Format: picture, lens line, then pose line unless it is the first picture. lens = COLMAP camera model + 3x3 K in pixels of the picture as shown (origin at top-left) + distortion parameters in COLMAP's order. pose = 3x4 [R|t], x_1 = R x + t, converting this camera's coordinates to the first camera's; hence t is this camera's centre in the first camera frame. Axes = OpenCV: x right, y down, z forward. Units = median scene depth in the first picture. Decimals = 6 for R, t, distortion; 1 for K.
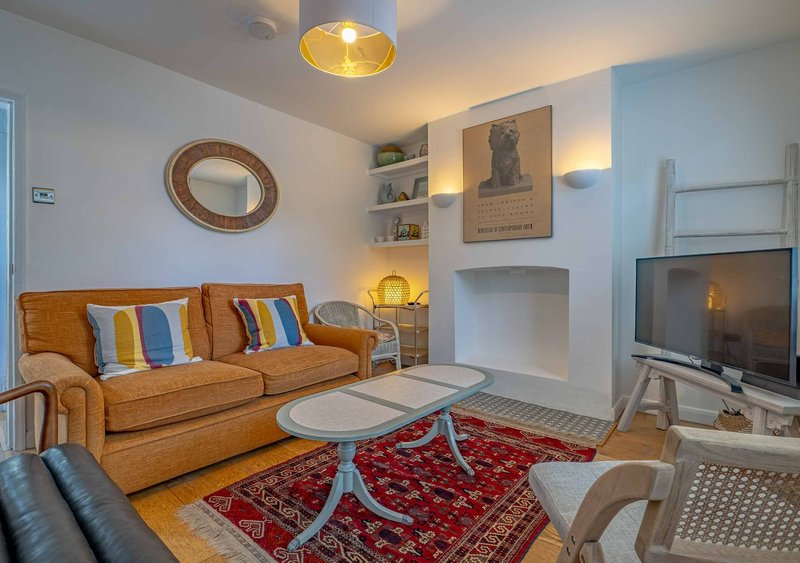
lens RADIAL K [[391.4, 0, 401.4], [0, 391.4, 276.8], [0, 0, 1]] dist [-0.007453, -0.001494]
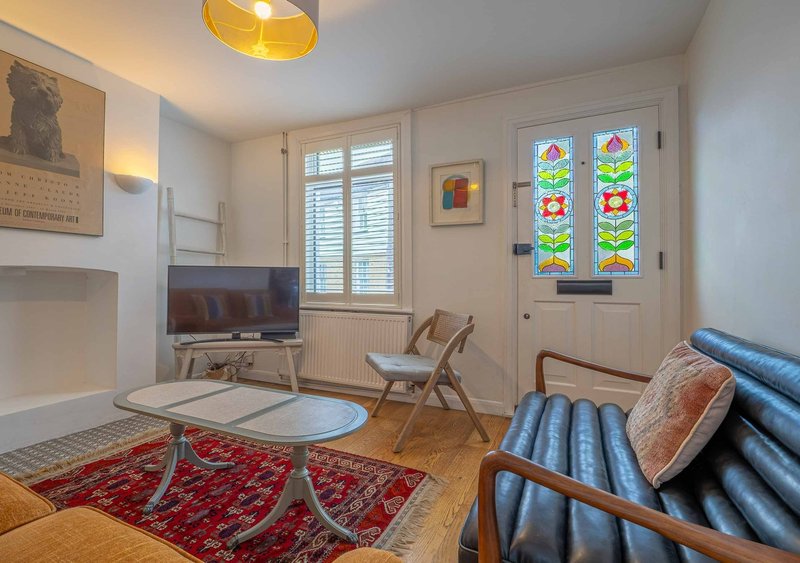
lens RADIAL K [[380.6, 0, 390.3], [0, 380.6, 276.9], [0, 0, 1]] dist [-0.005204, -0.000337]
pose [[-0.249416, 0.007362, 0.968368, -0.647452], [-0.006025, 0.999940, -0.009153, -0.004203], [-0.968378, -0.008117, -0.249357, 0.579288]]
